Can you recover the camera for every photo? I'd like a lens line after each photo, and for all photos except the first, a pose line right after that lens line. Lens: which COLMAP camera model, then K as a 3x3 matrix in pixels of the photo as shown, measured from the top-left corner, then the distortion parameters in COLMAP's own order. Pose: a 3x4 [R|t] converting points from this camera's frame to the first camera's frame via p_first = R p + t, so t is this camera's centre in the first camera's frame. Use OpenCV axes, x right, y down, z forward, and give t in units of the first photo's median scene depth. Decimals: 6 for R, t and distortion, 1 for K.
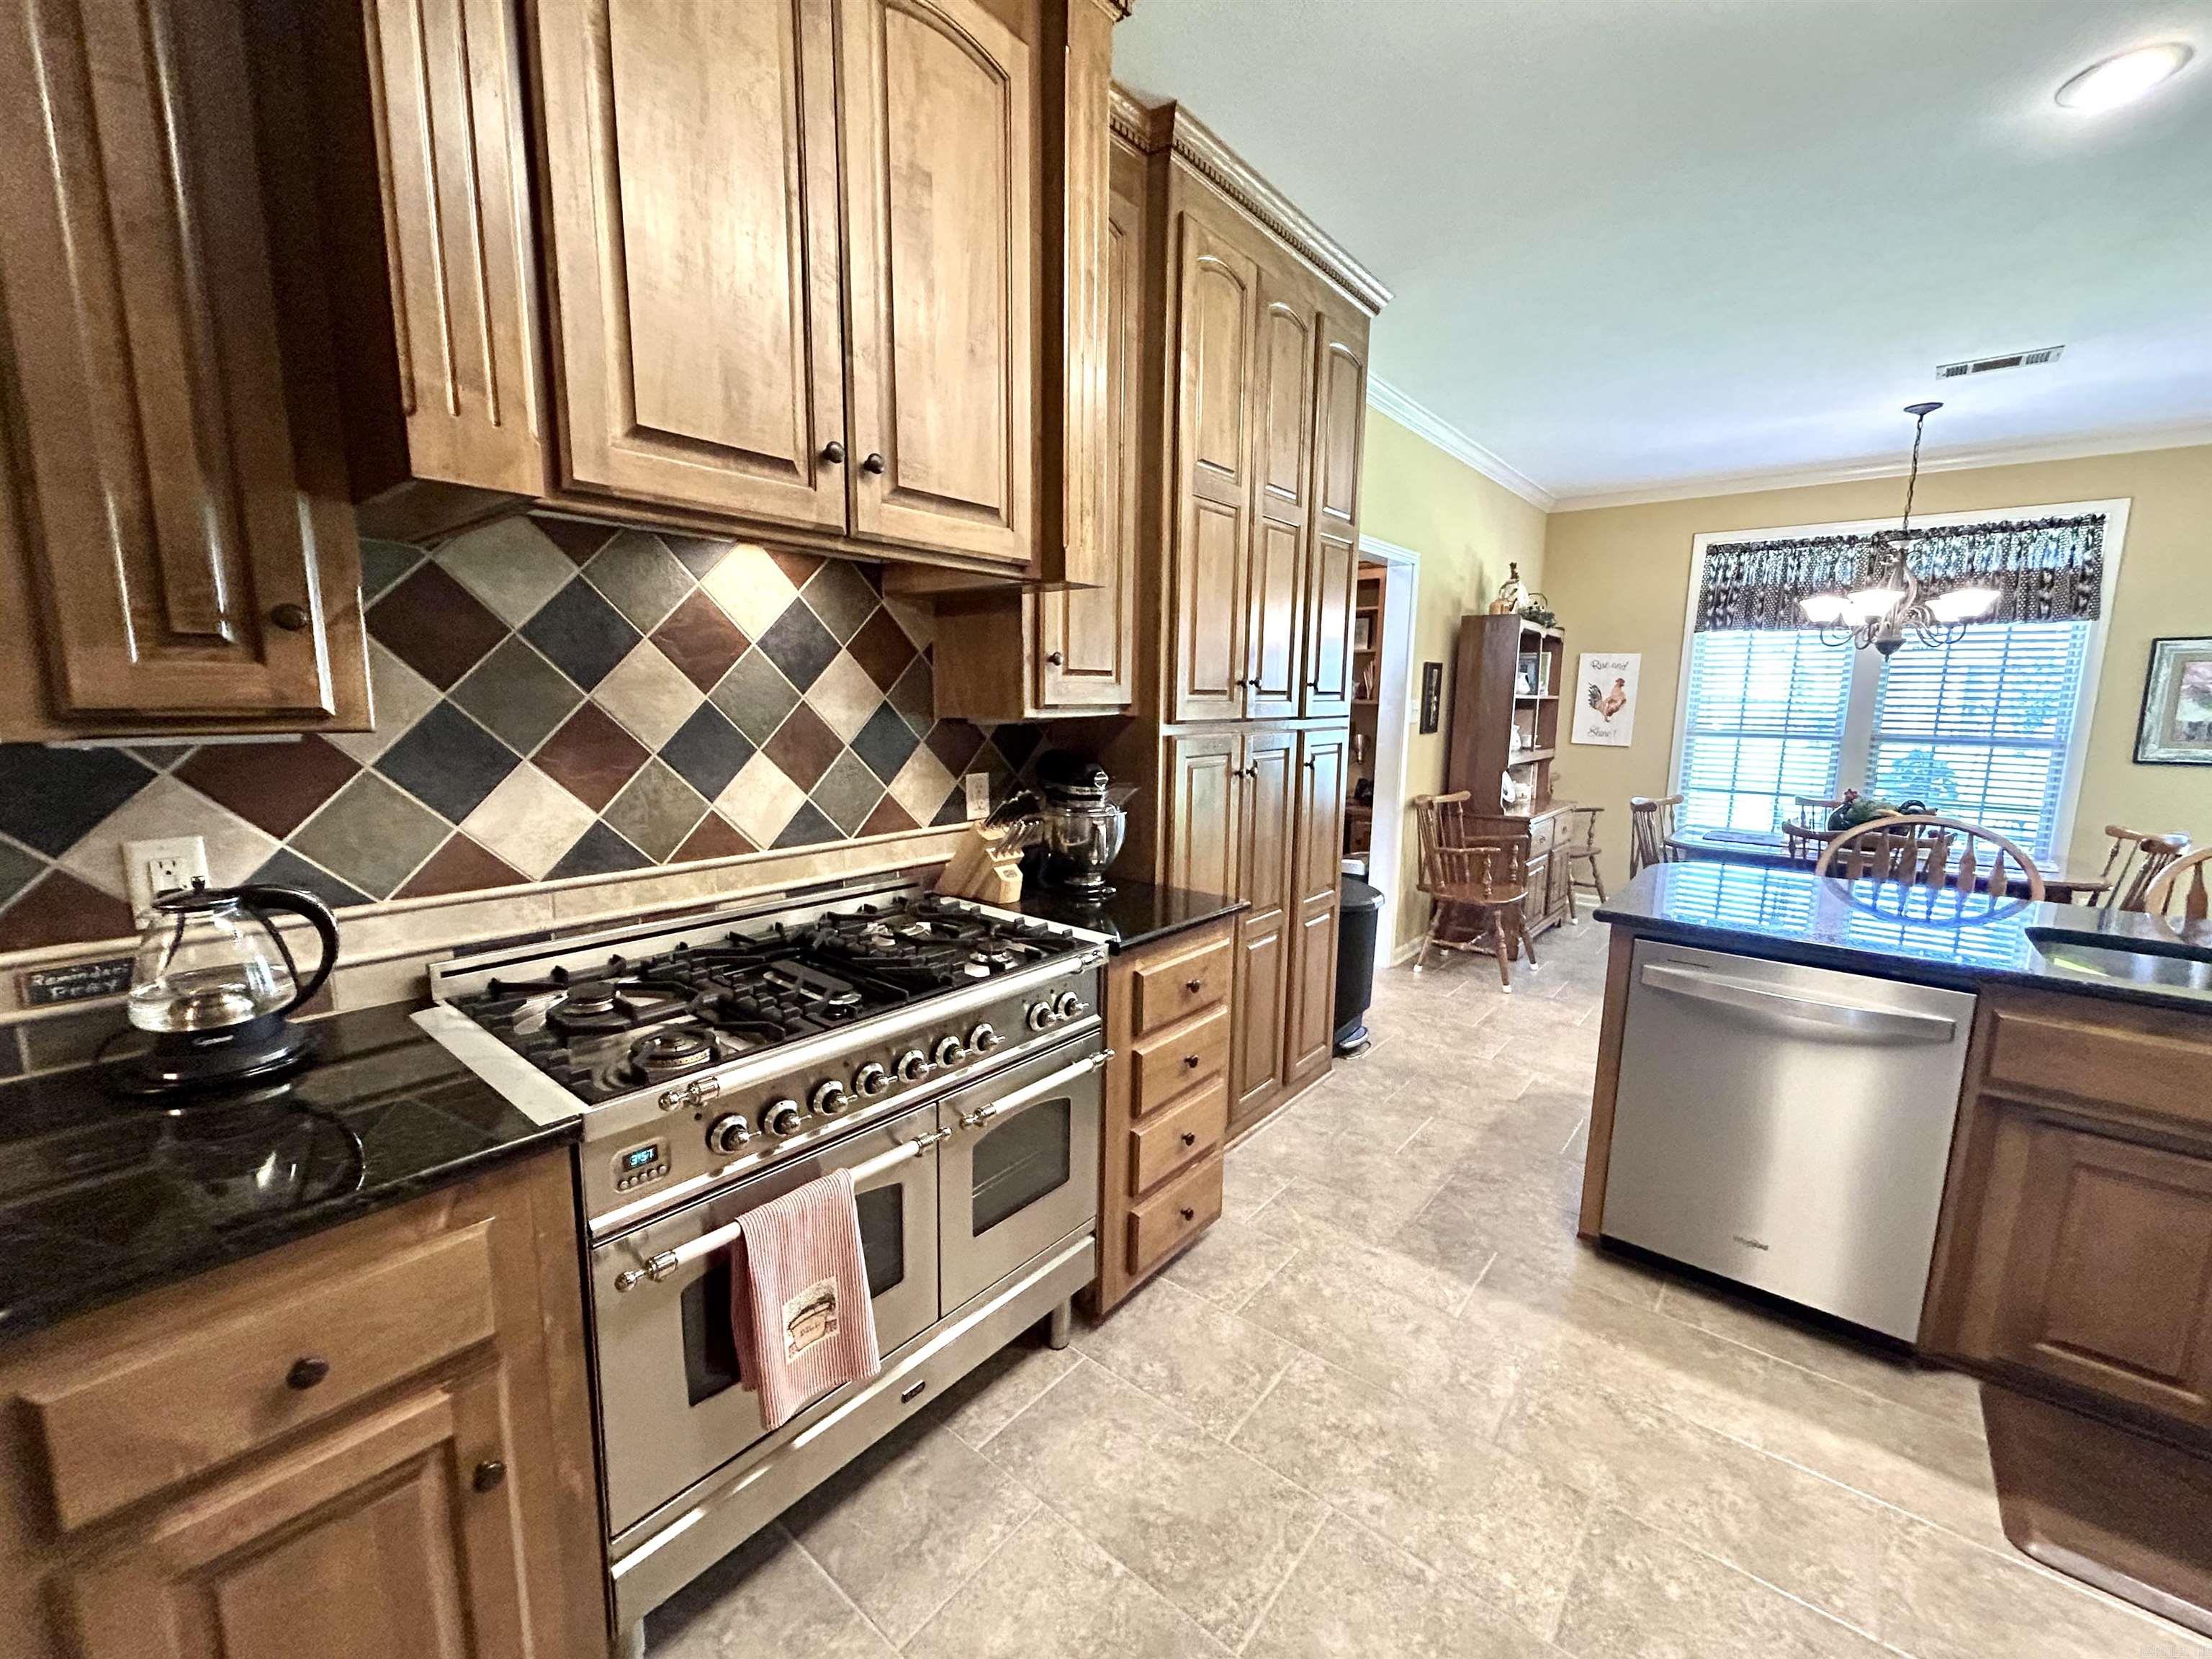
lens RADIAL K [[892.9, 0, 1109.7], [0, 892.9, 830.7], [0, 0, 1]] dist [0.001806, 0.000080]
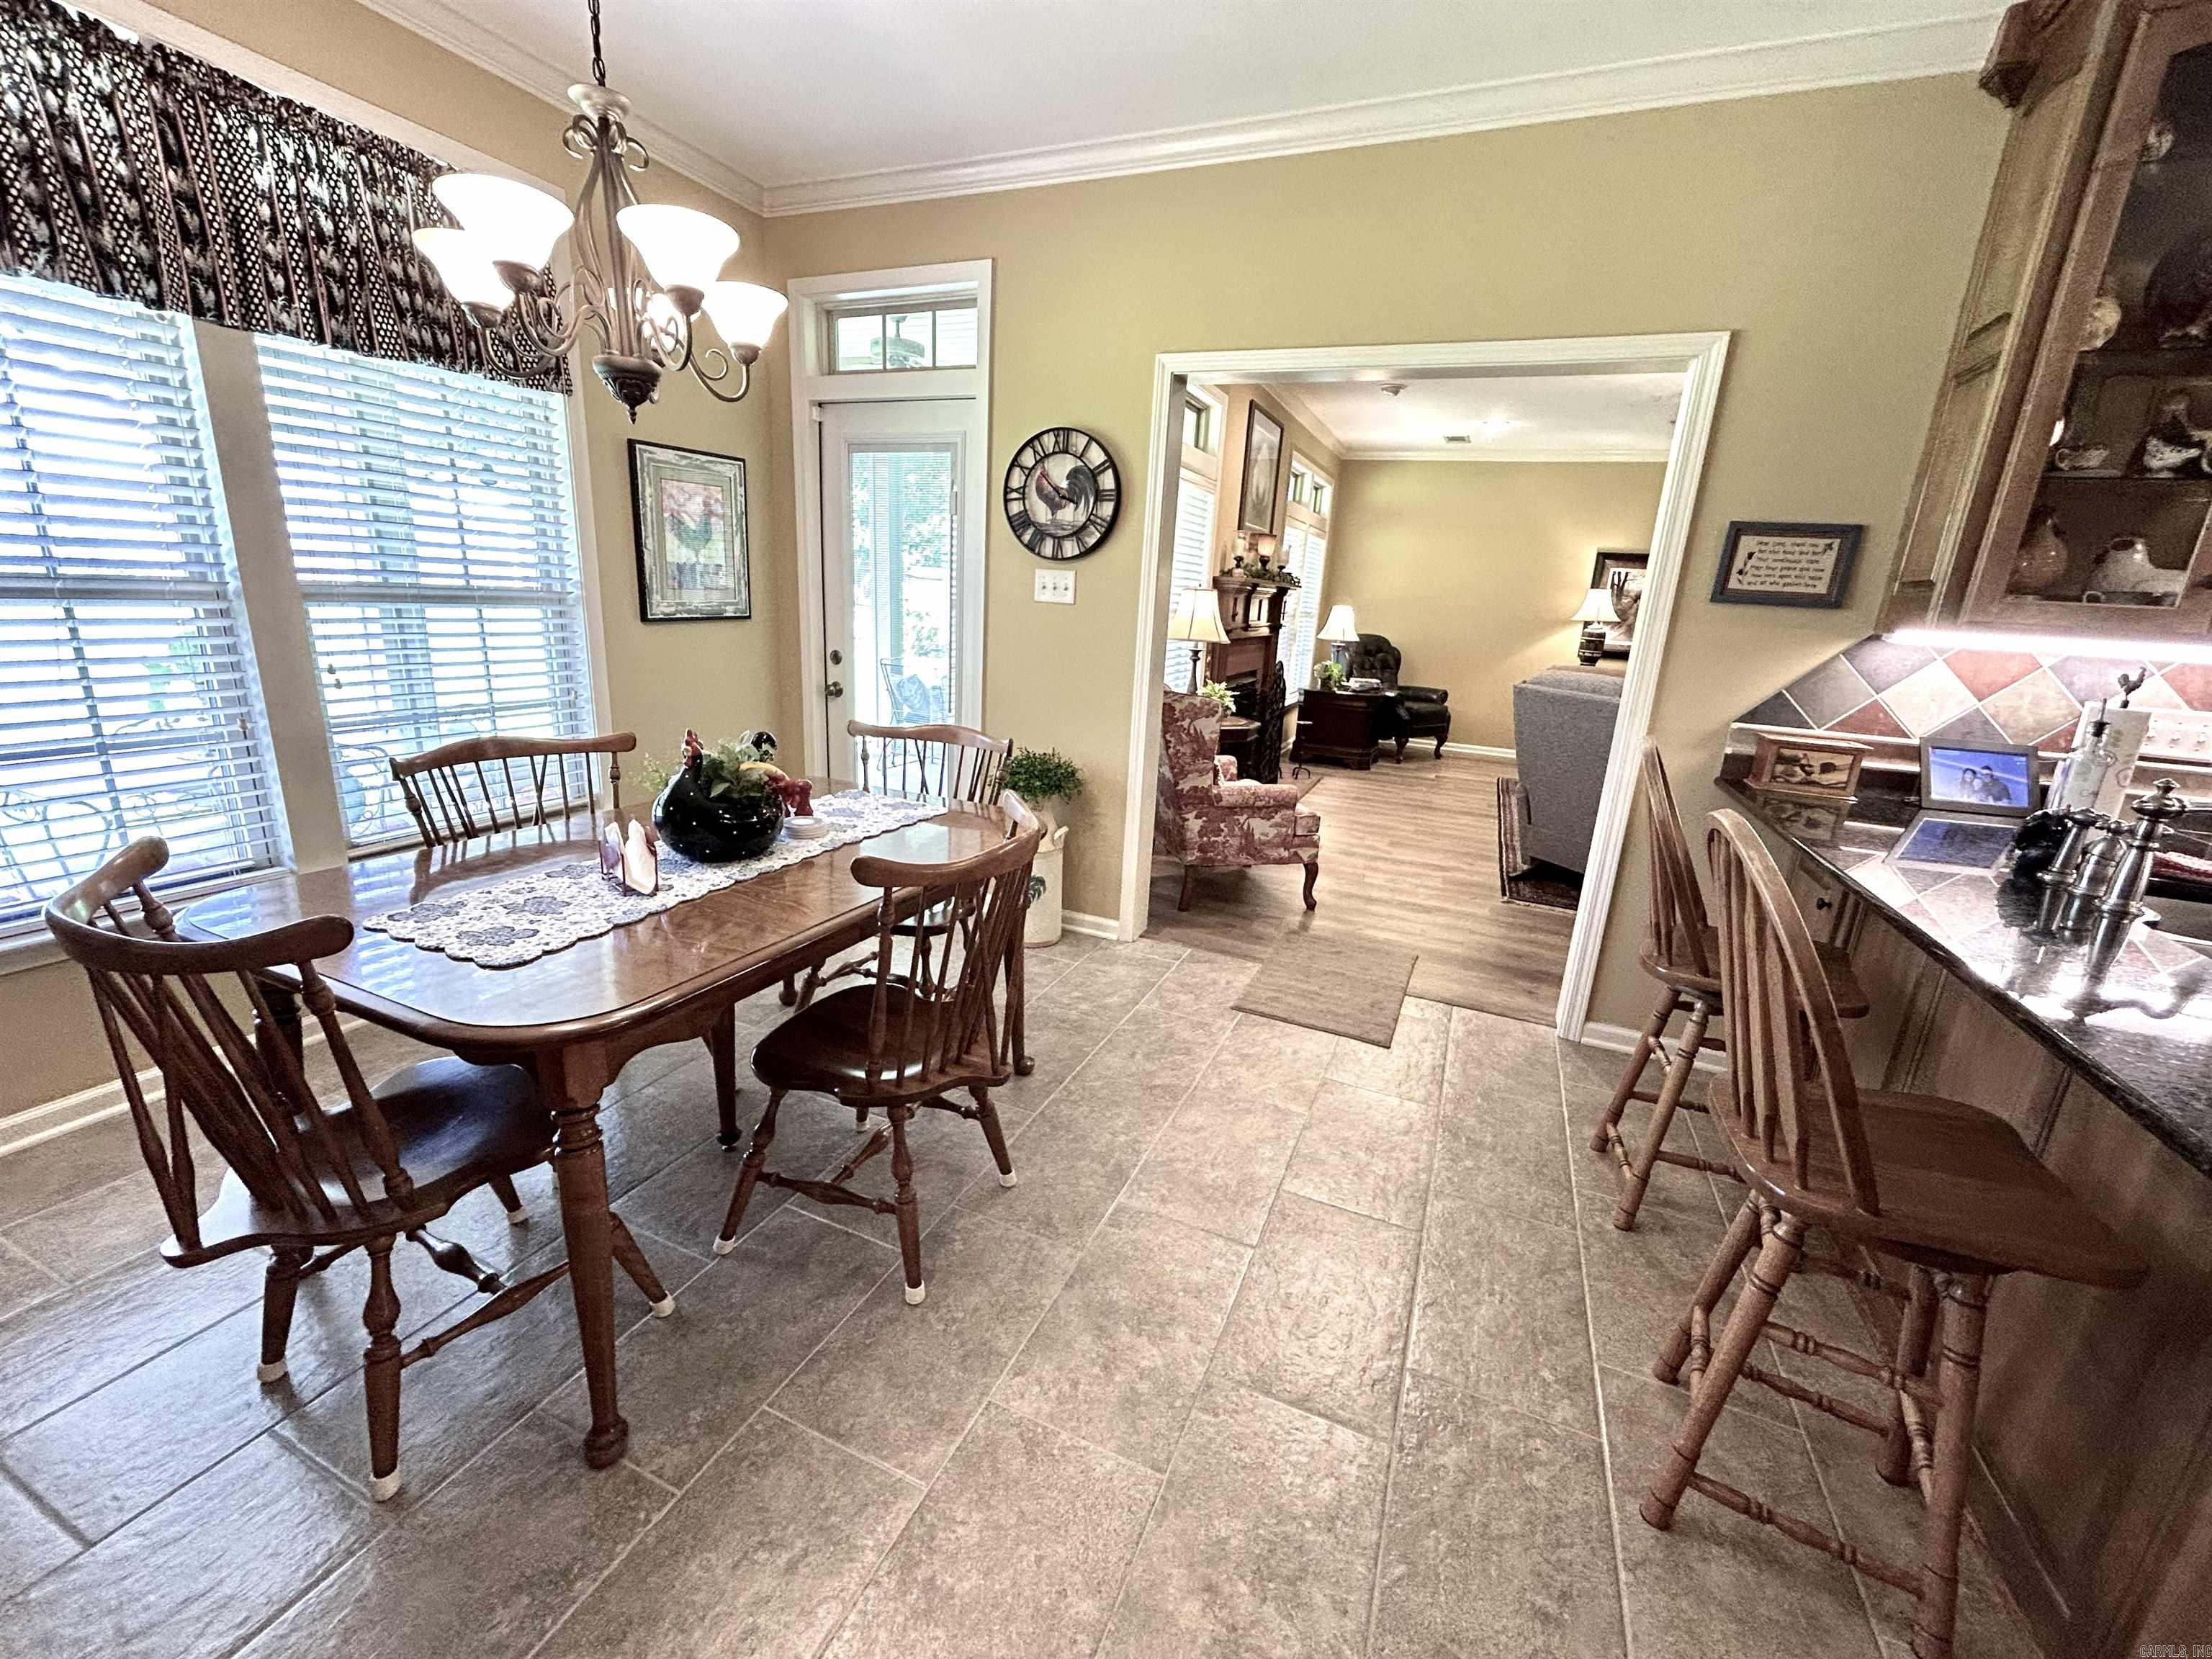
lens RADIAL K [[892.9, 0, 1101.3], [0, 892.9, 821.2], [0, 0, 1]] dist [0.001806, 0.000080]
pose [[-0.258746, -0.272256, 0.926783, 0.514790], [0.090960, 0.948326, 0.303979, -0.163349], [-0.961653, 0.162954, -0.220611, 1.250642]]
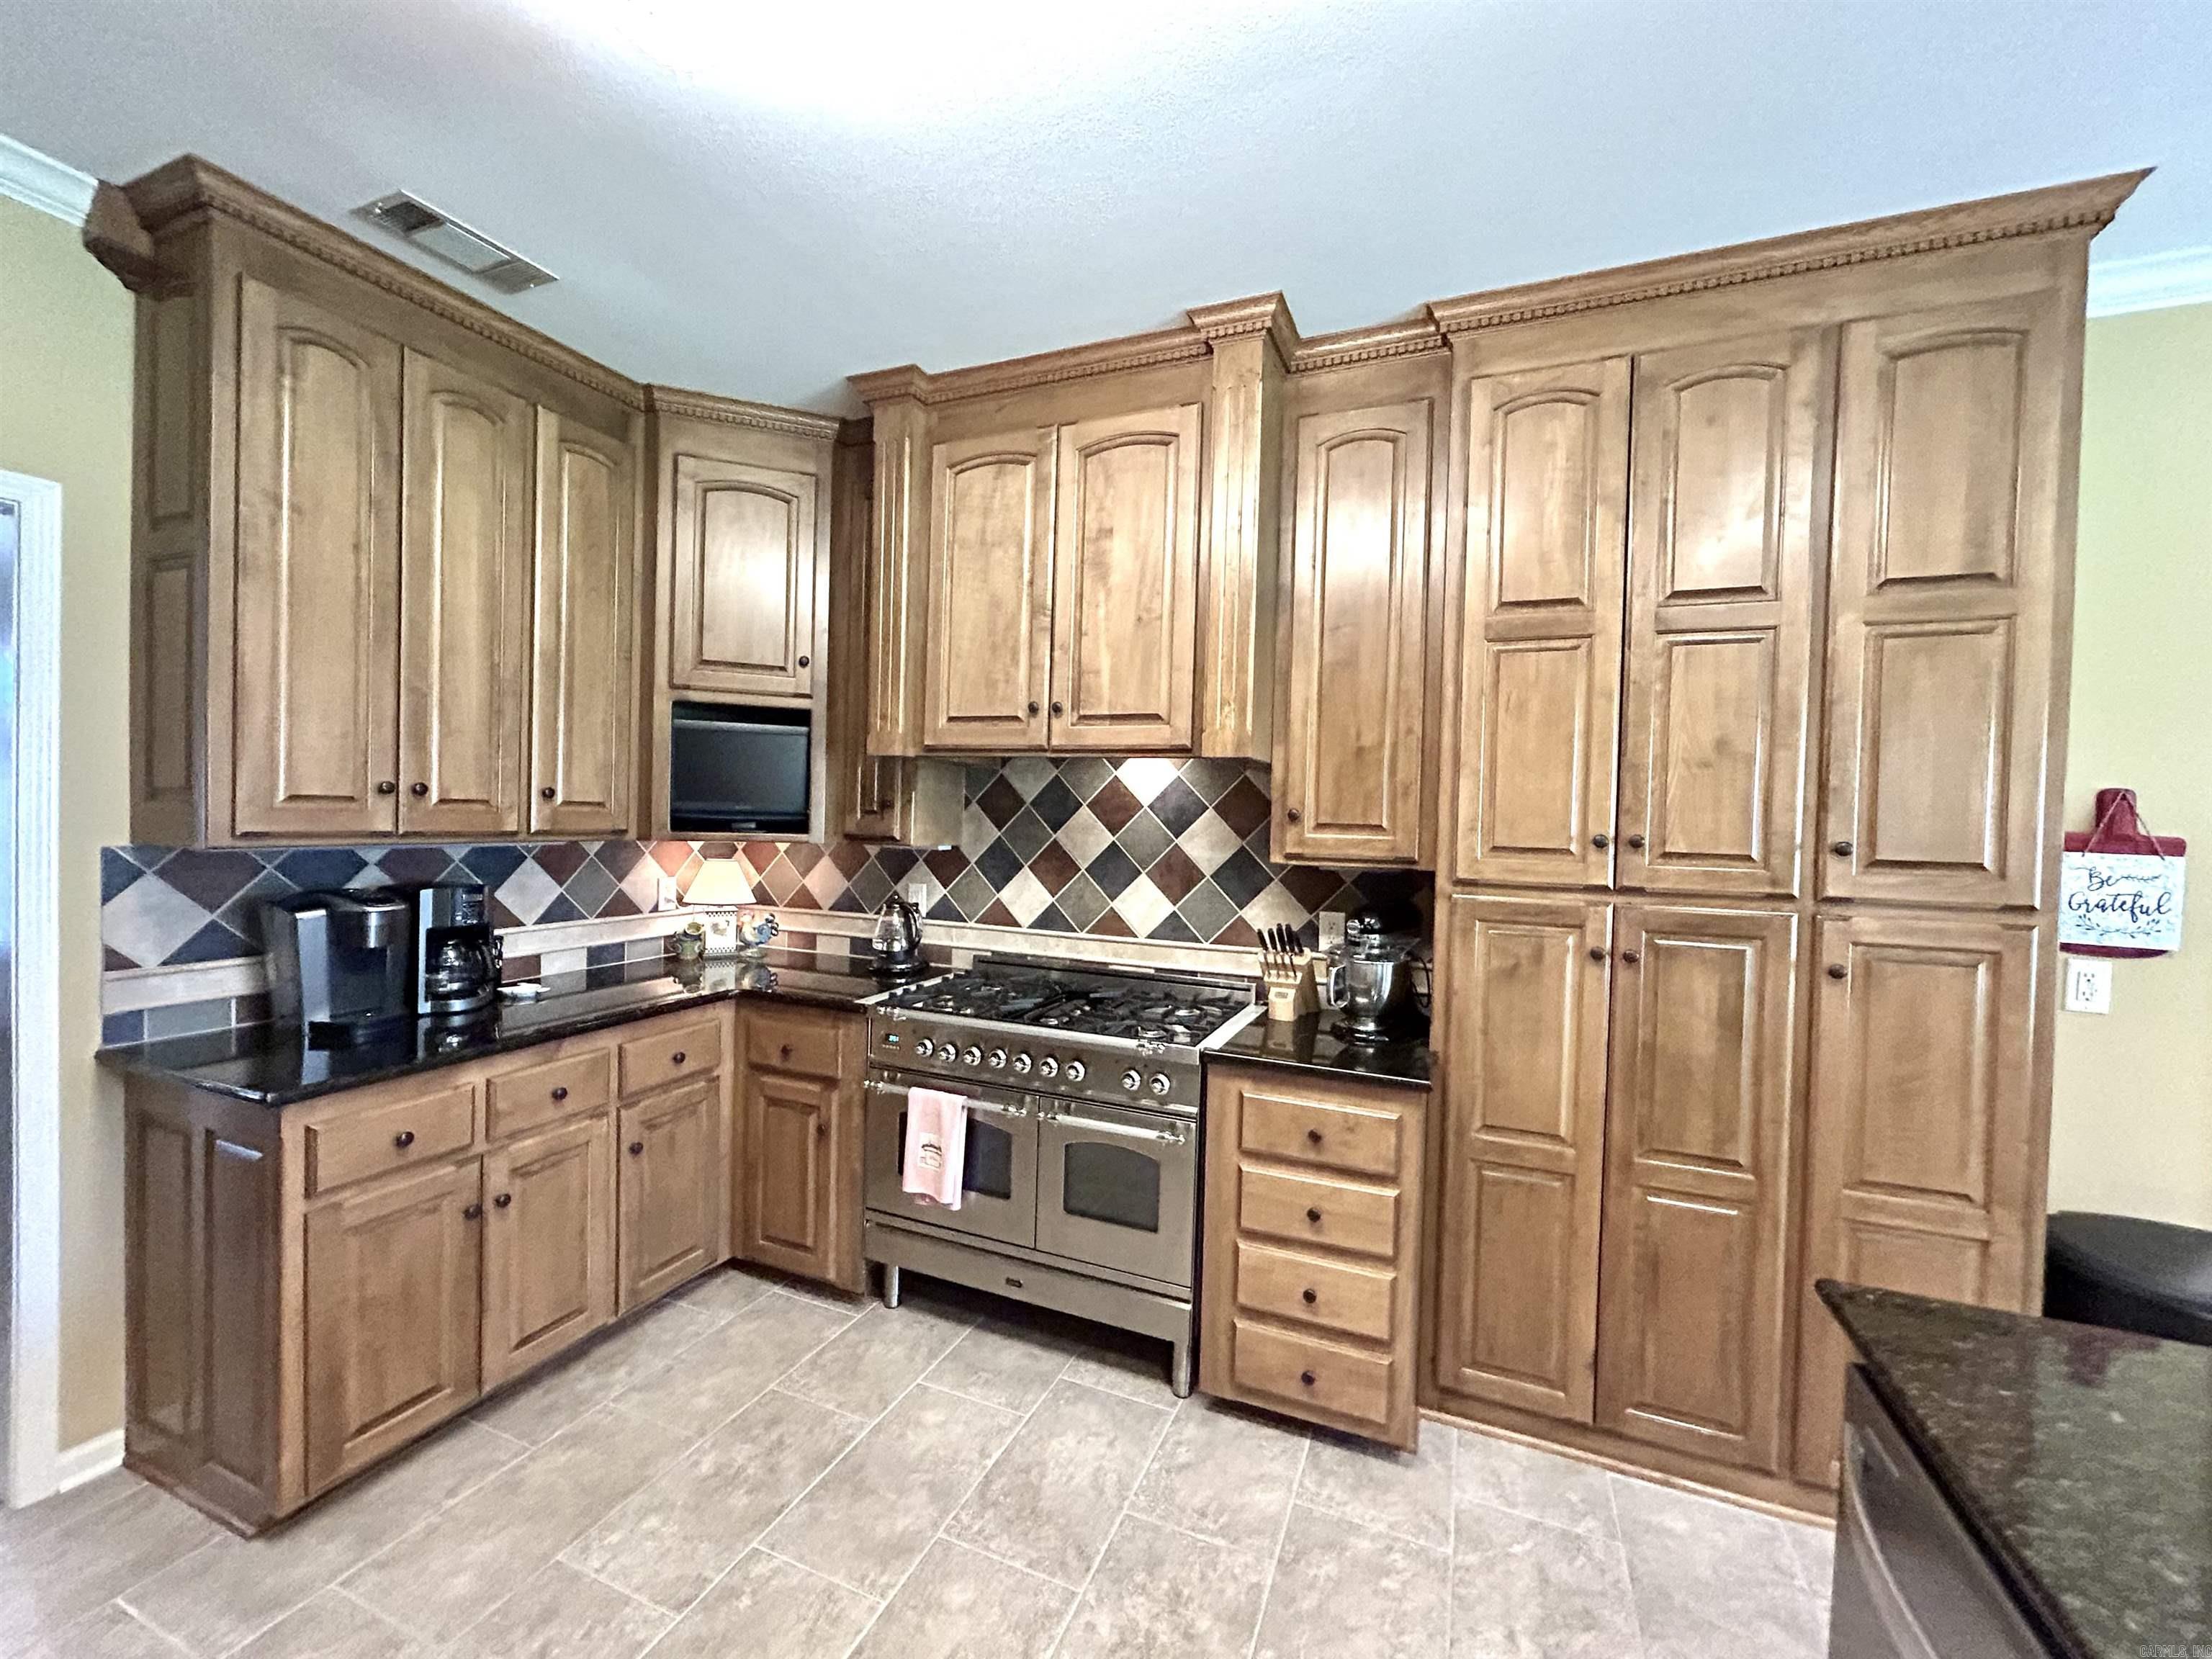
lens RADIAL K [[892.9, 0, 1112.7], [0, 892.9, 834.3], [0, 0, 1]] dist [0.001806, 0.000080]
pose [[0.292604, 0.019665, -0.956031, 0.690167], [-0.169286, 0.985062, -0.031550, -0.062808], [0.941130, 0.171074, 0.291562, 0.305905]]
